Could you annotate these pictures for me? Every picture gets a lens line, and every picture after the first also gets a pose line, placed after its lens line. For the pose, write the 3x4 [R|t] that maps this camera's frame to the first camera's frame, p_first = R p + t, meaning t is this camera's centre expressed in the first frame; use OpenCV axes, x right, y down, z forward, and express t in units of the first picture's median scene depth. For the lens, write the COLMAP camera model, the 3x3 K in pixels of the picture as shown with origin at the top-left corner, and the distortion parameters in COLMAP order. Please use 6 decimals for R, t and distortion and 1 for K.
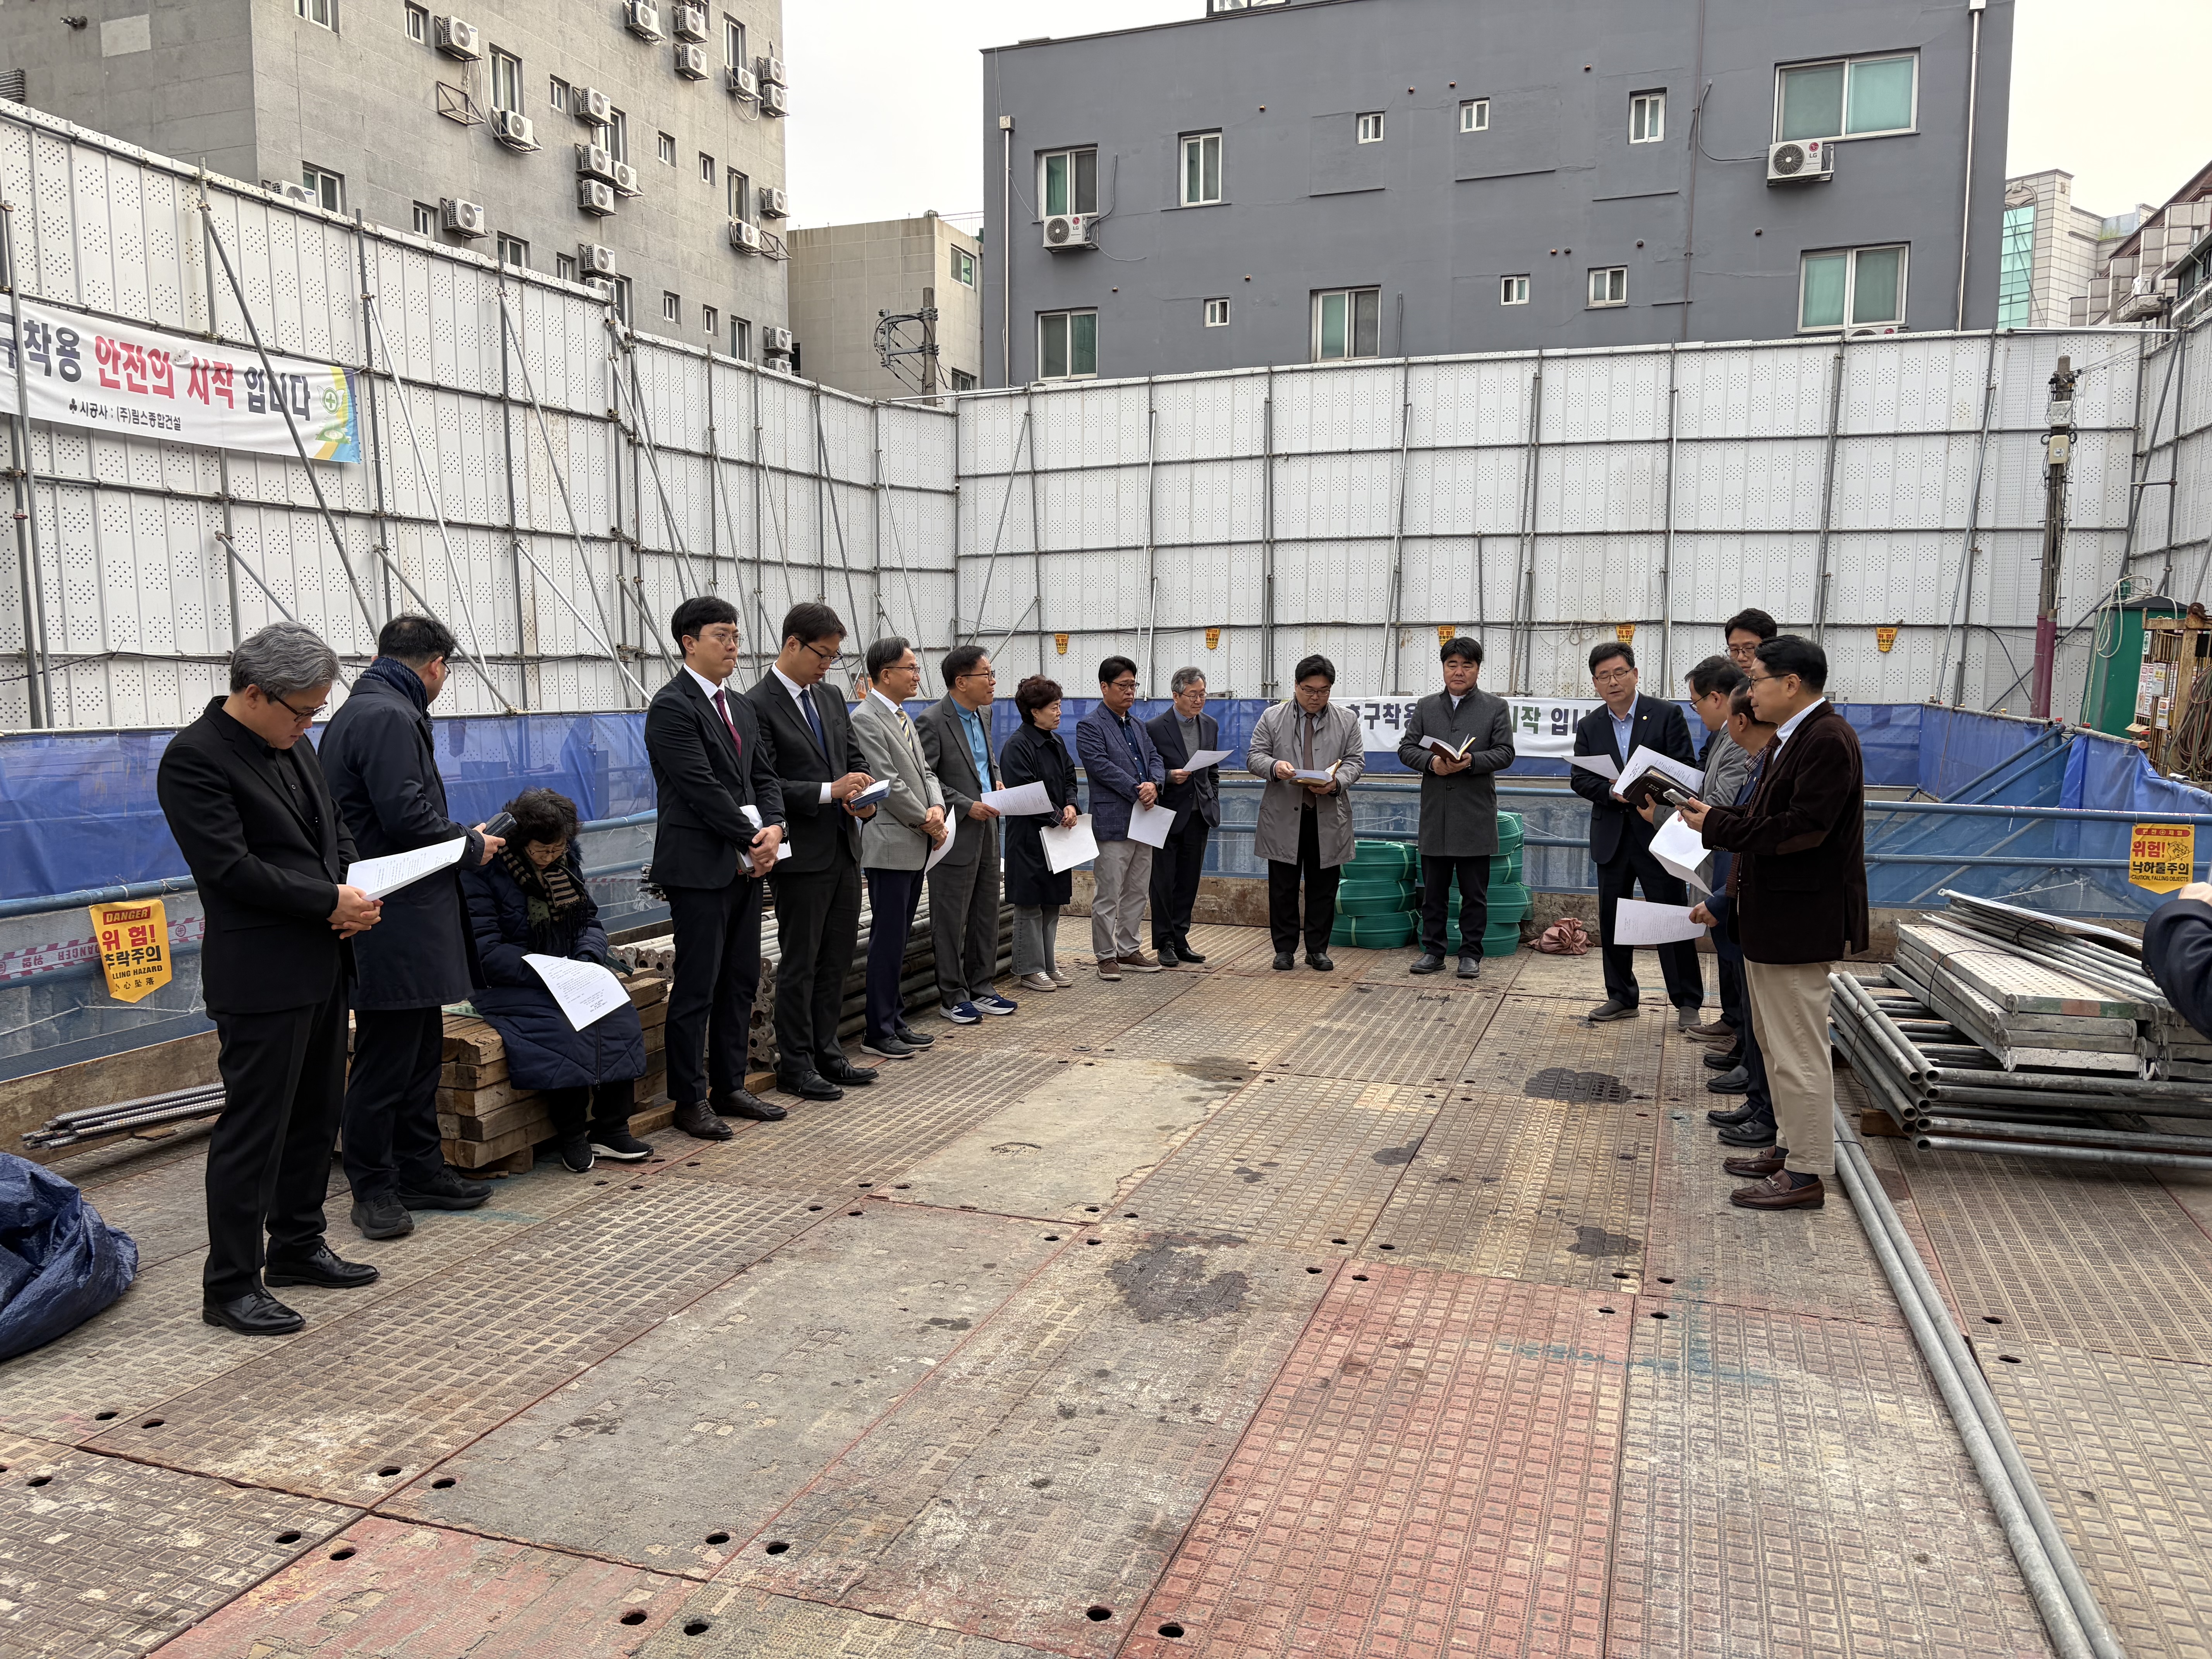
lens RADIAL K [[1655.3, 0, 1099.6], [0, 1655.3, 851.7], [0, 0, 1]] dist [0.000691, -0.007823]
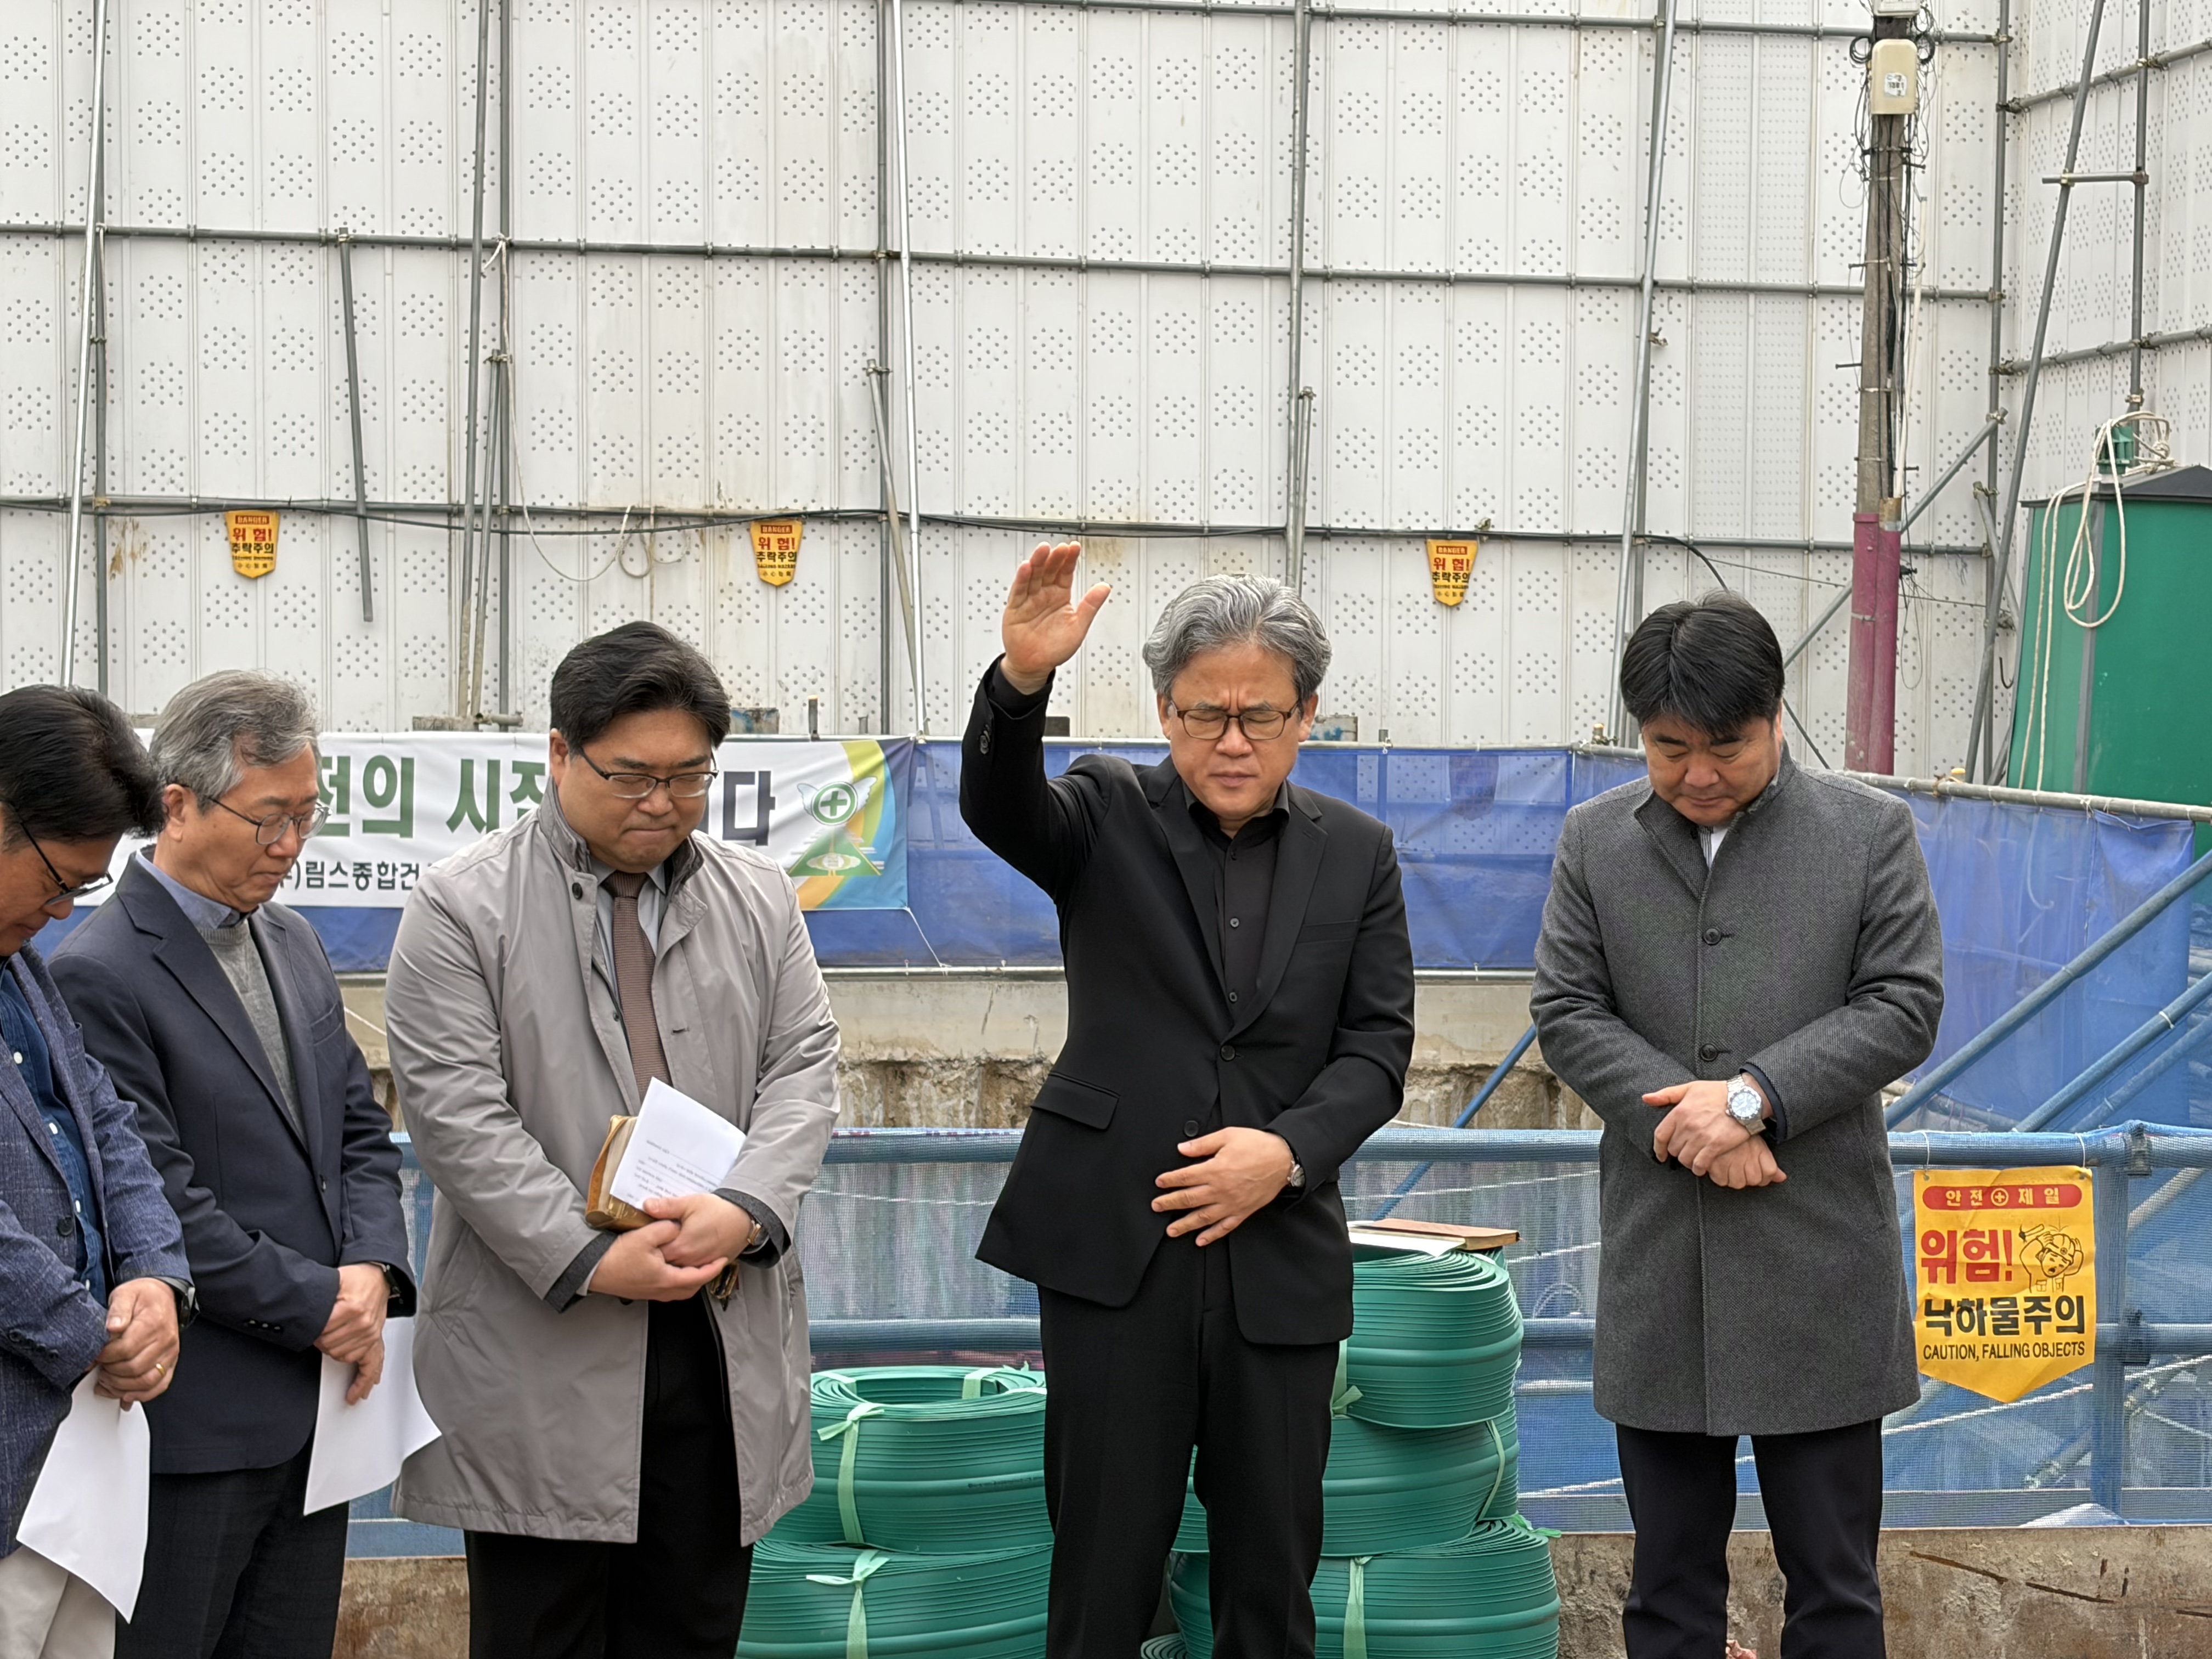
lens RADIAL K [[4384.7, 0, 1099.1], [0, 4384.7, 842.4], [0, 0, 1]] dist [0.139949, 0.000000]
pose [[0.889751, -0.016692, 0.456141, -0.040882], [0.044785, 0.997702, -0.050848, -0.022171], [-0.454244, 0.065671, 0.888454, 0.173148]]
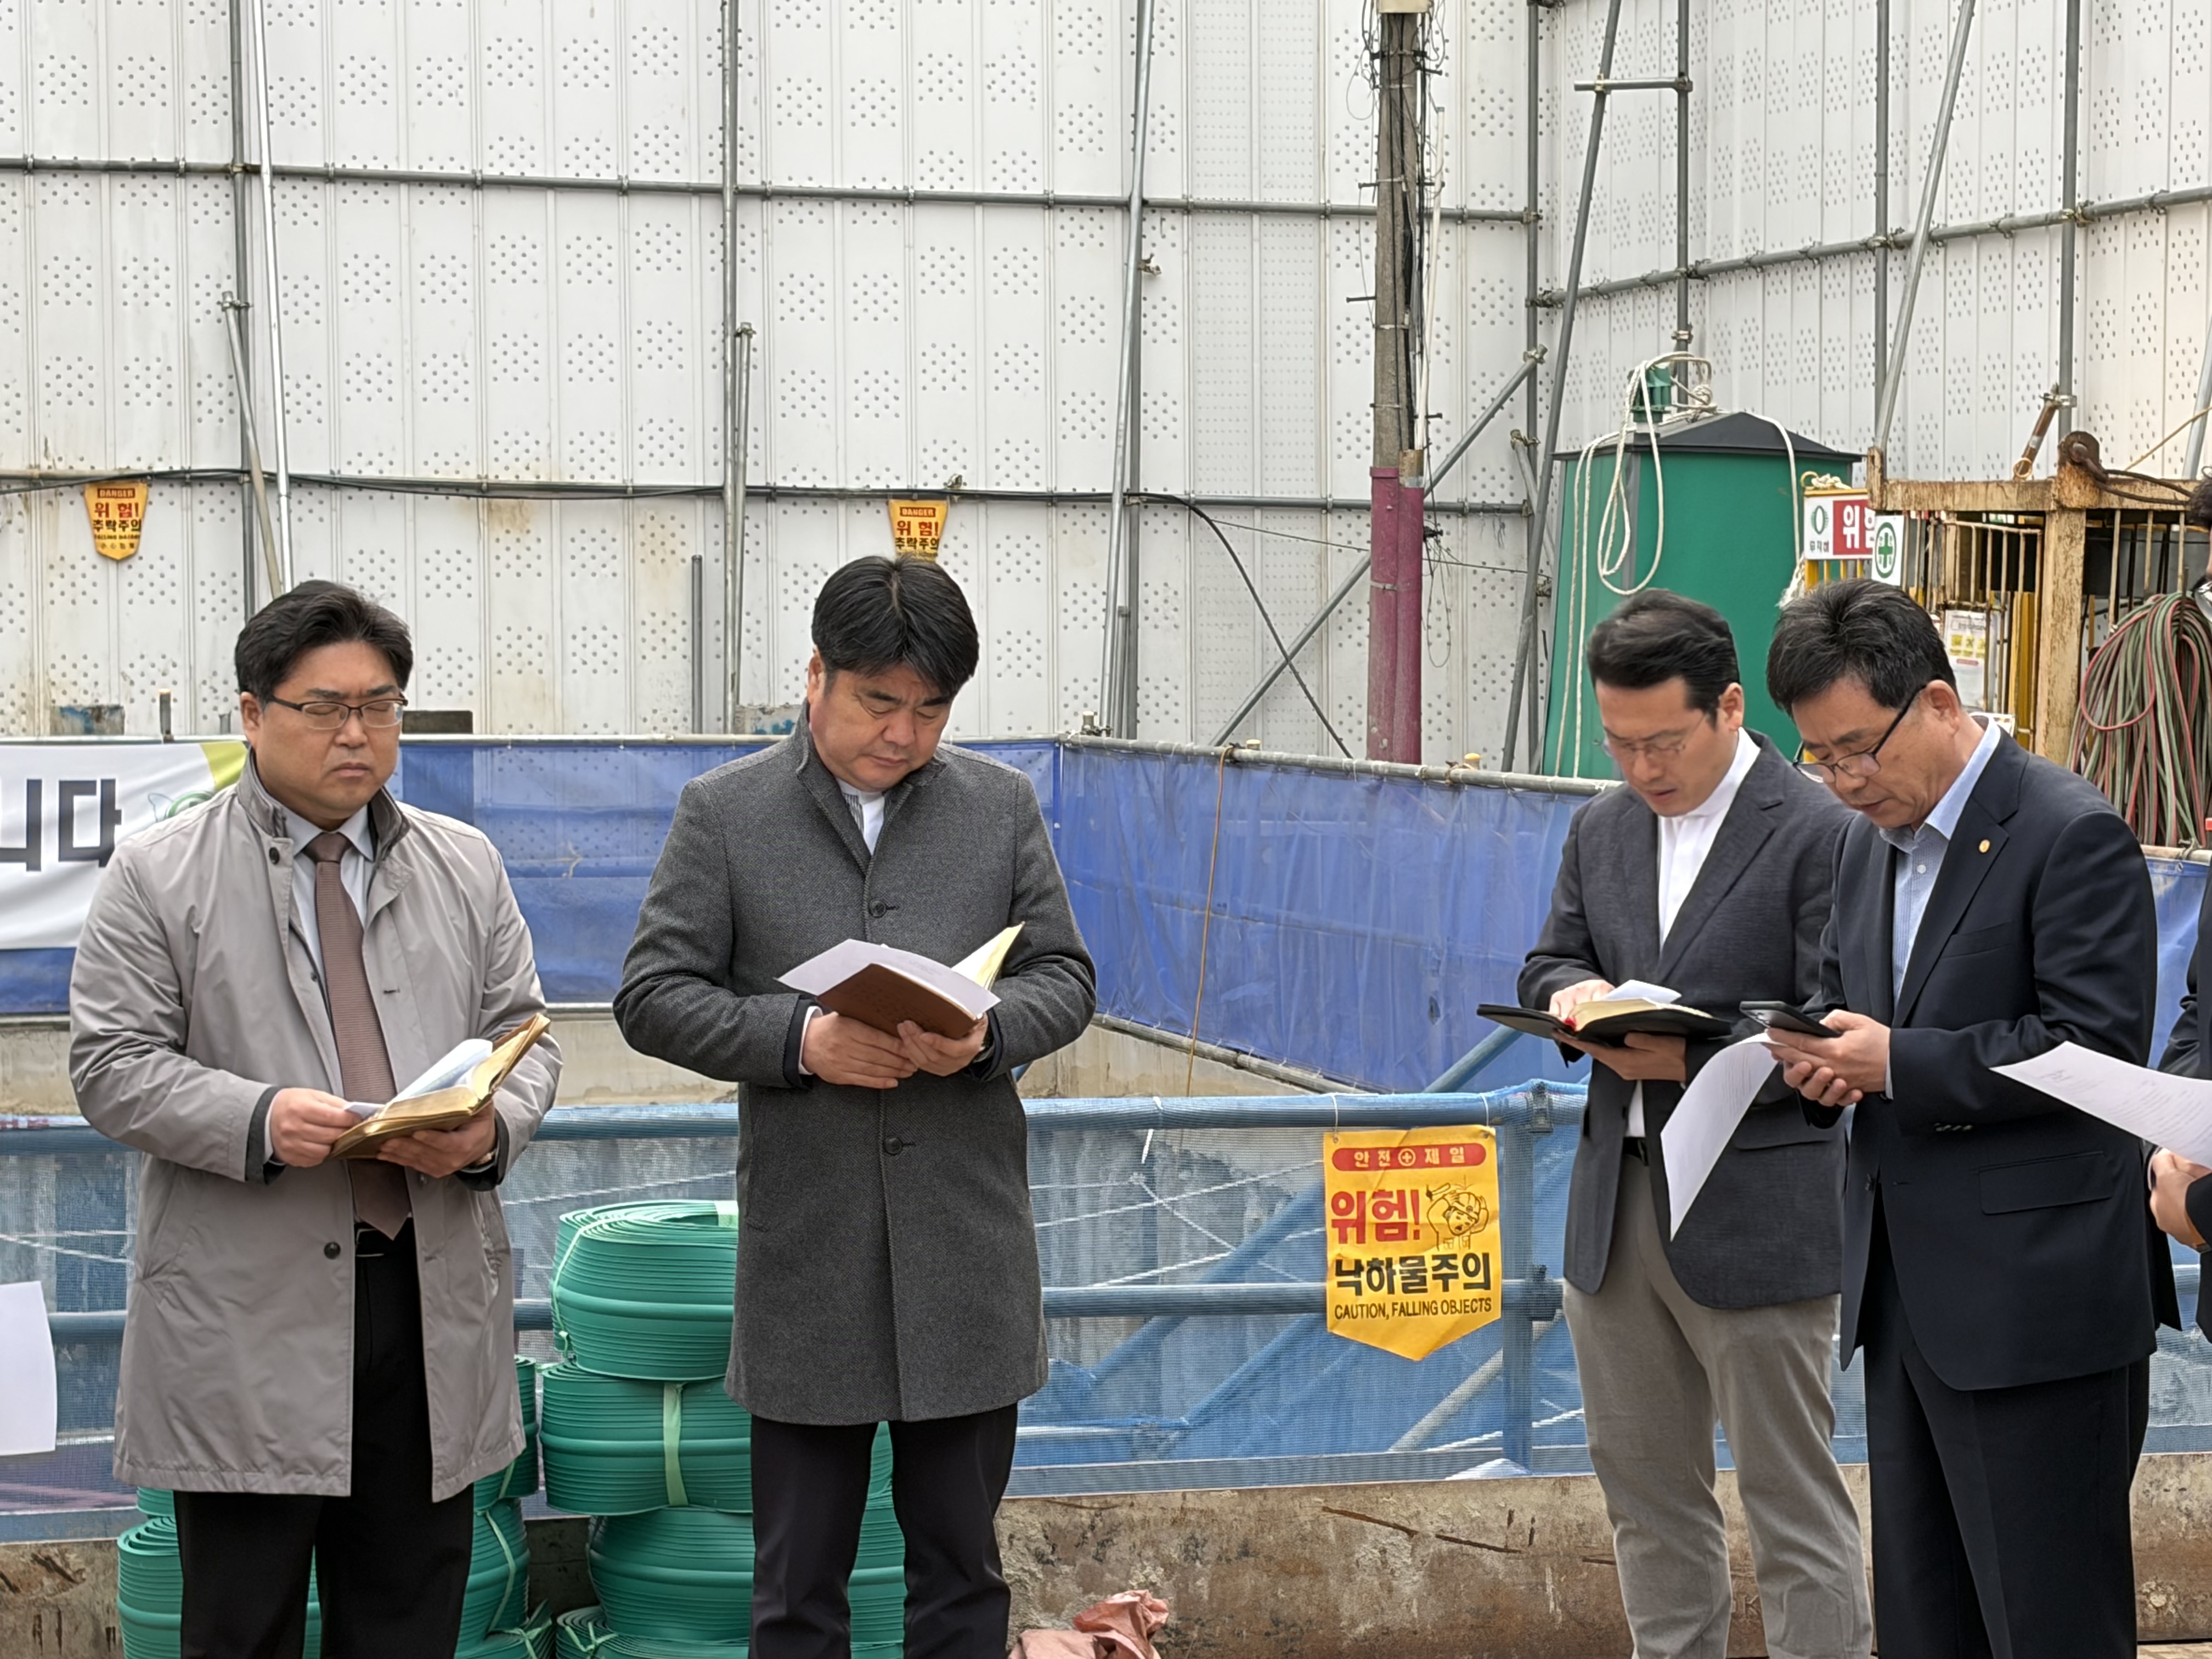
lens RADIAL K [[5588.2, 0, 1123.7], [0, 5588.2, 816.5], [0, 0, 1]] dist [0.202233, 0.000000]
pose [[0.834368, -0.025200, 0.550631, -0.082886], [0.066700, 0.996230, -0.055476, -0.012991], [-0.547157, 0.083015, 0.832903, 0.091806]]
